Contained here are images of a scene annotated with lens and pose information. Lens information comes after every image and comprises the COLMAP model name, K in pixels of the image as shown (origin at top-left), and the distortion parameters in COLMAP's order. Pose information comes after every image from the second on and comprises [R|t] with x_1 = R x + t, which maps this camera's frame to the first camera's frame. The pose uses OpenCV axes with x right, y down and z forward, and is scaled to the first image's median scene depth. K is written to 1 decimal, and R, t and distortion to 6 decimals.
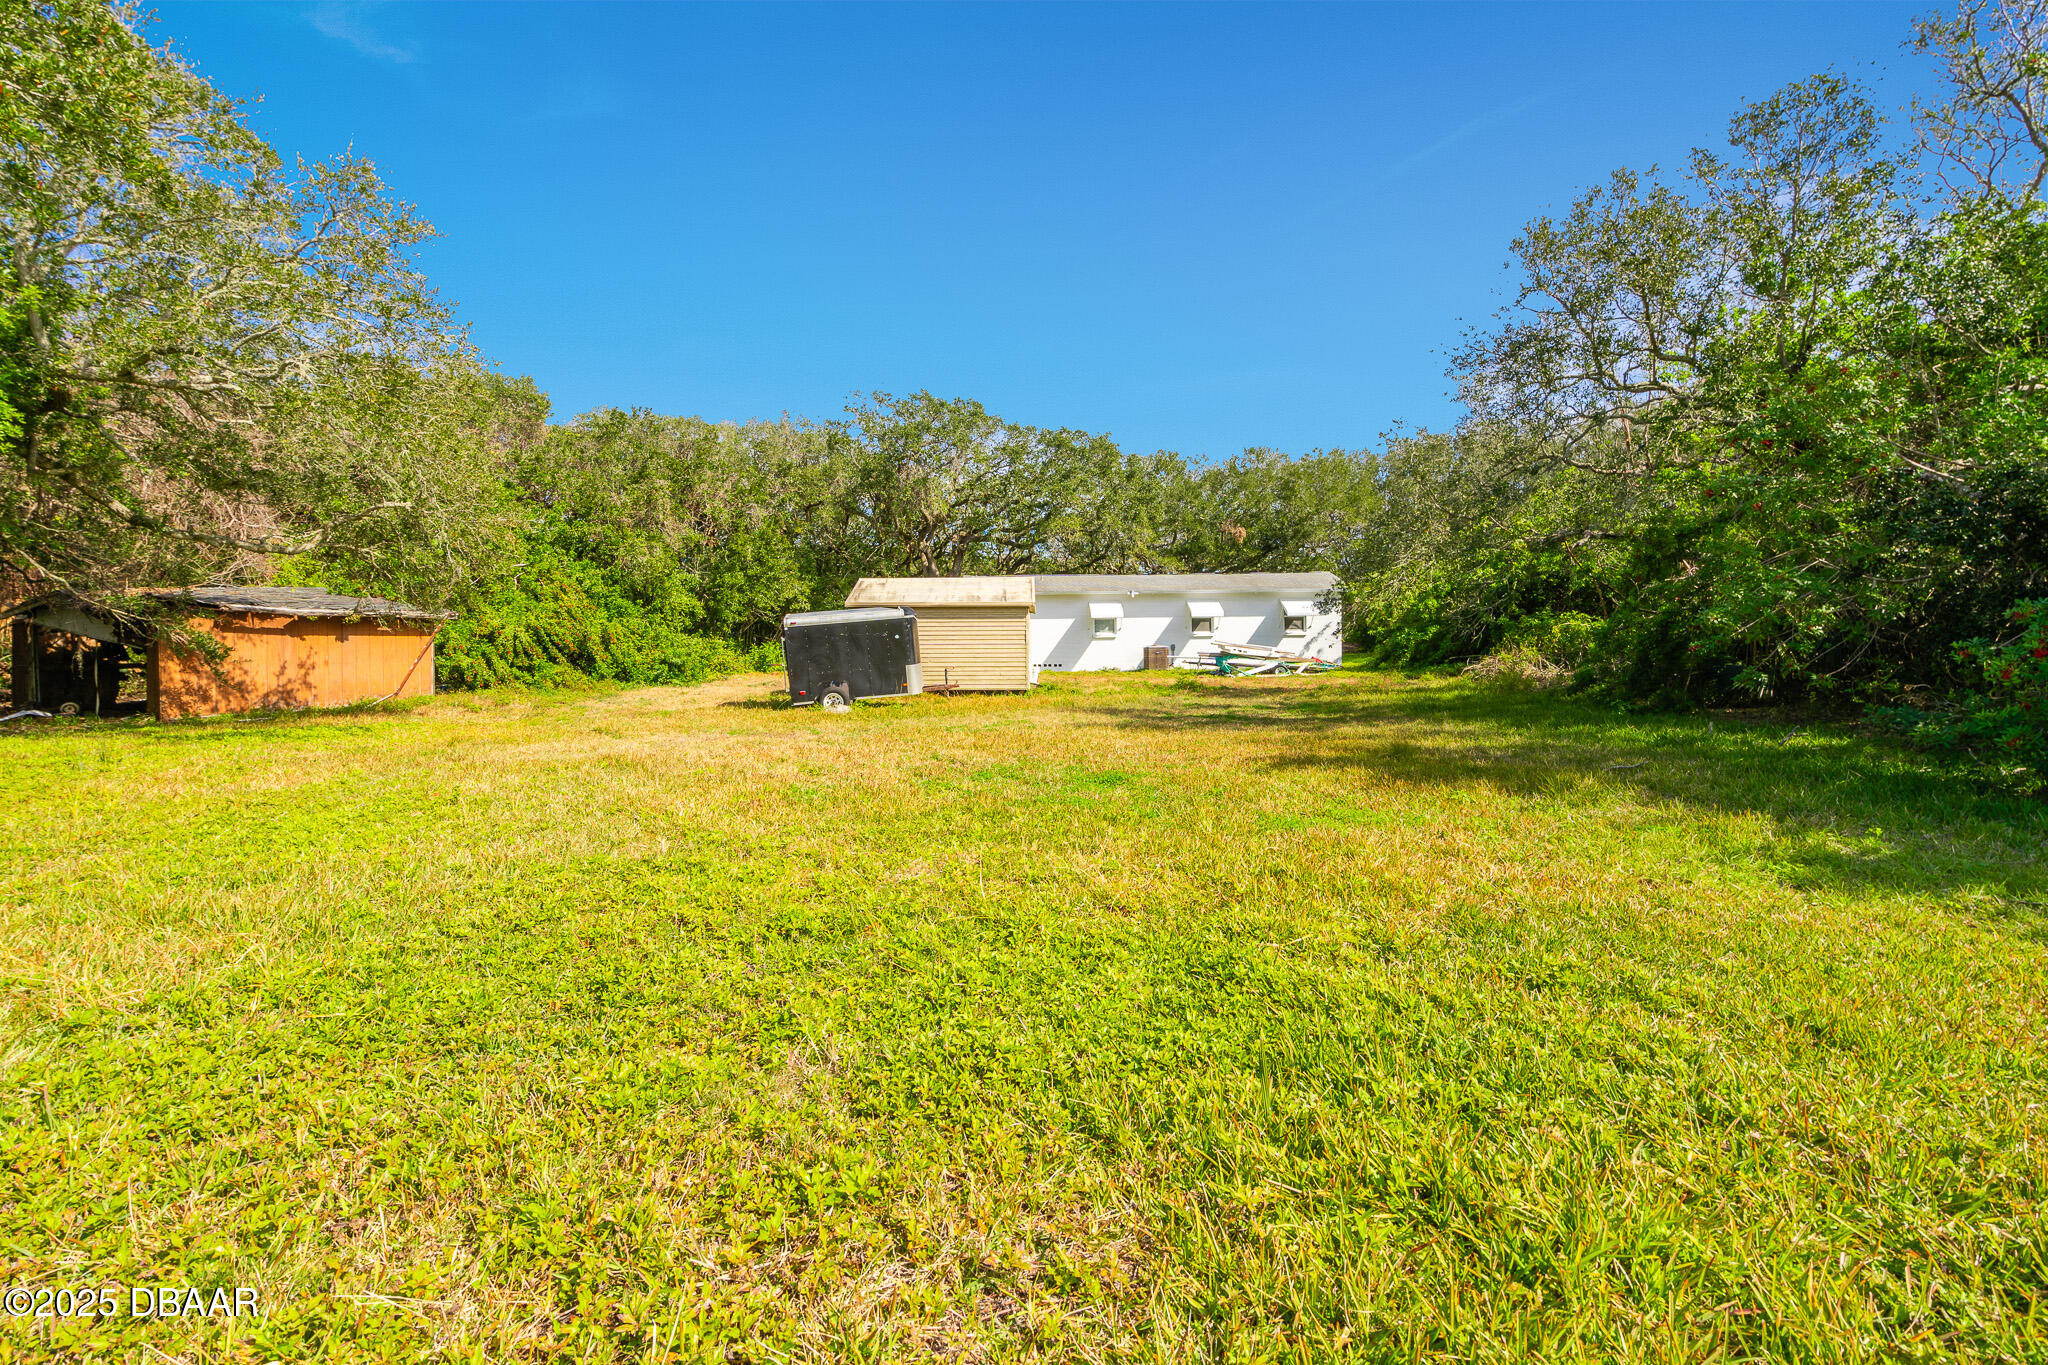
lens RADIAL K [[945.4, 0, 1037.7], [0, 945.4, 665.2], [0, 0, 1]] dist [-0.001610, 0.000282]
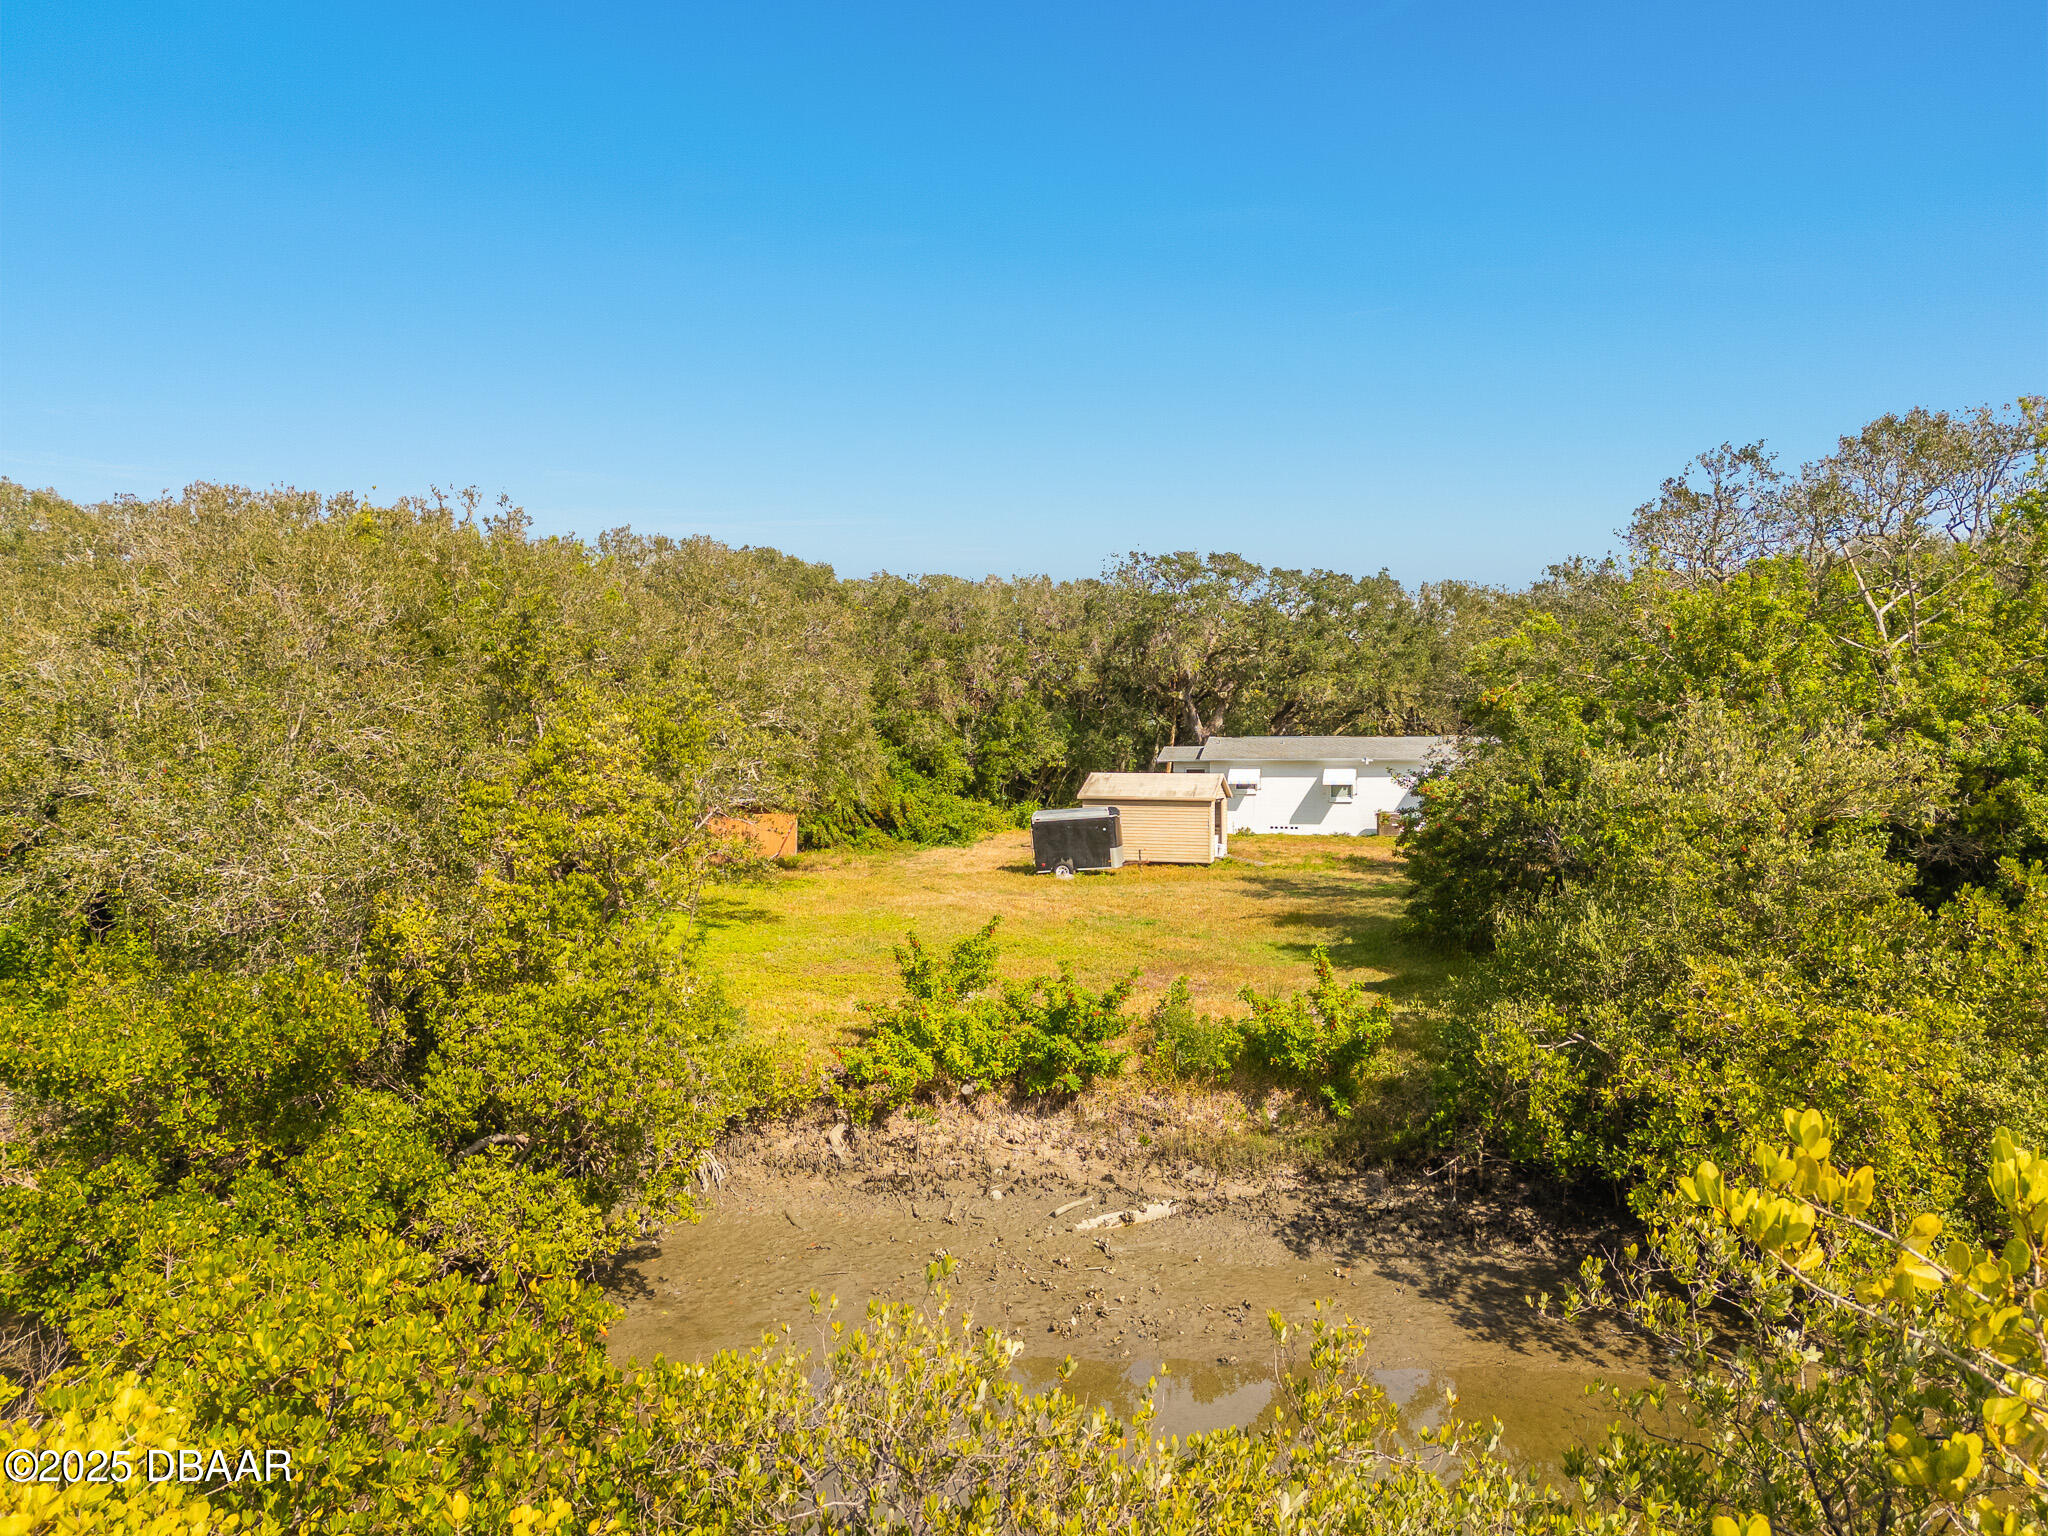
lens RADIAL K [[1430.5, 0, 1020.1], [0, 1430.5, 767.8], [0, 0, 1]] dist [0.009958, 0.000153]
pose [[0.957317, 0.010976, -0.288830, 0.249456], [-0.011682, 0.999932, -0.000720, -0.082236], [0.288803, 0.004063, 0.957380, -0.799351]]
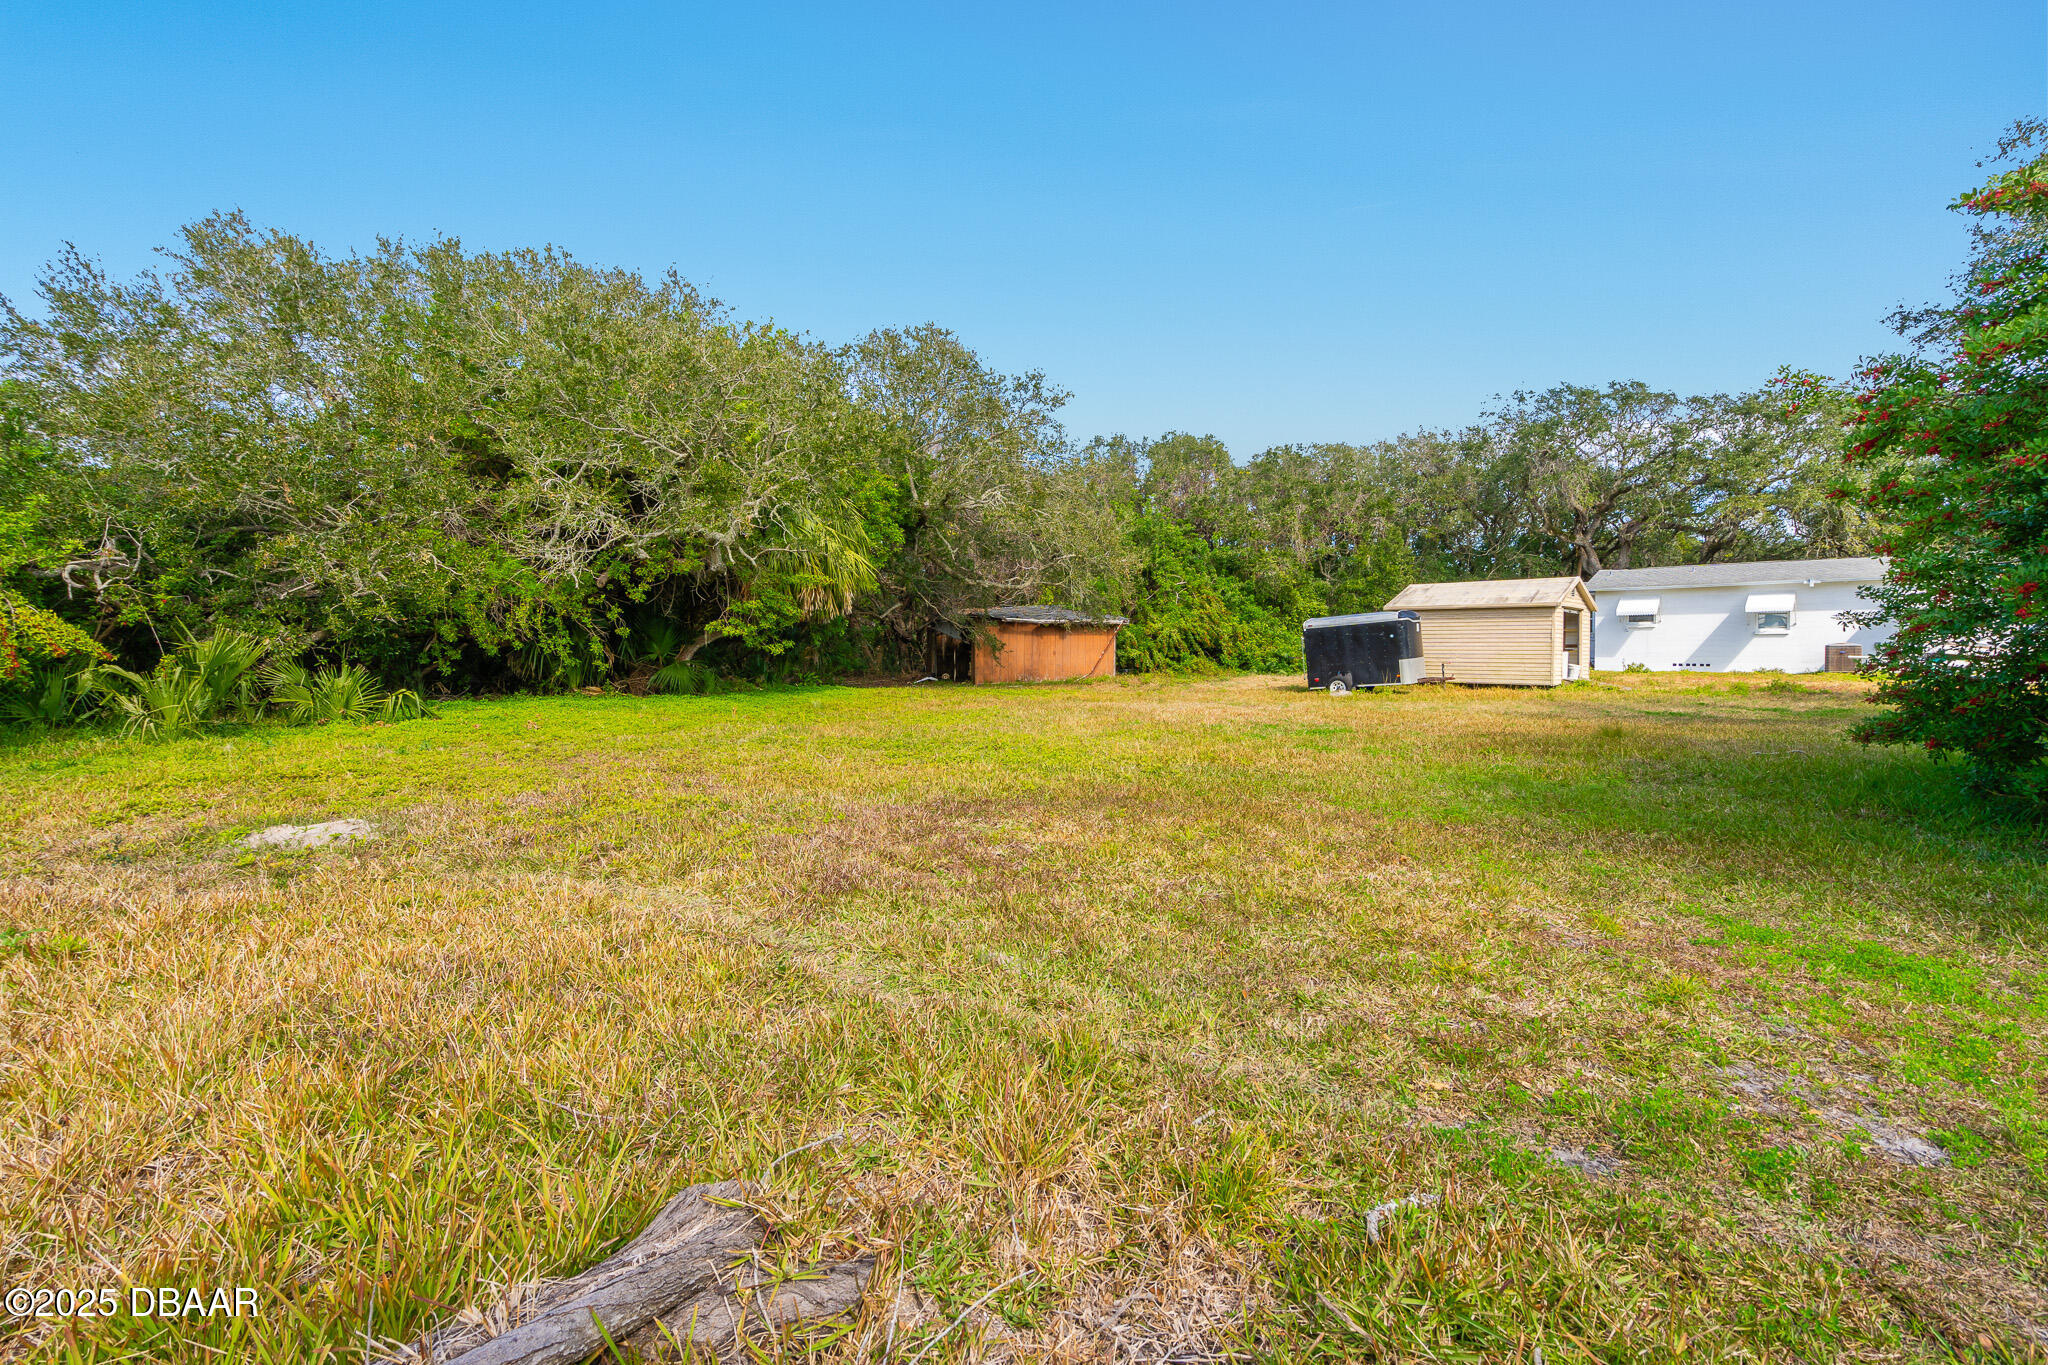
lens RADIAL K [[946.1, 0, 1025.1], [0, 946.1, 675.0], [0, 0, 1]] dist [-0.003401, -0.000309]
pose [[0.722711, 0.026044, -0.690659, 0.234284], [-0.015992, 0.999652, 0.020962, 0.001407], [0.690965, -0.004105, 0.722876, -0.138168]]
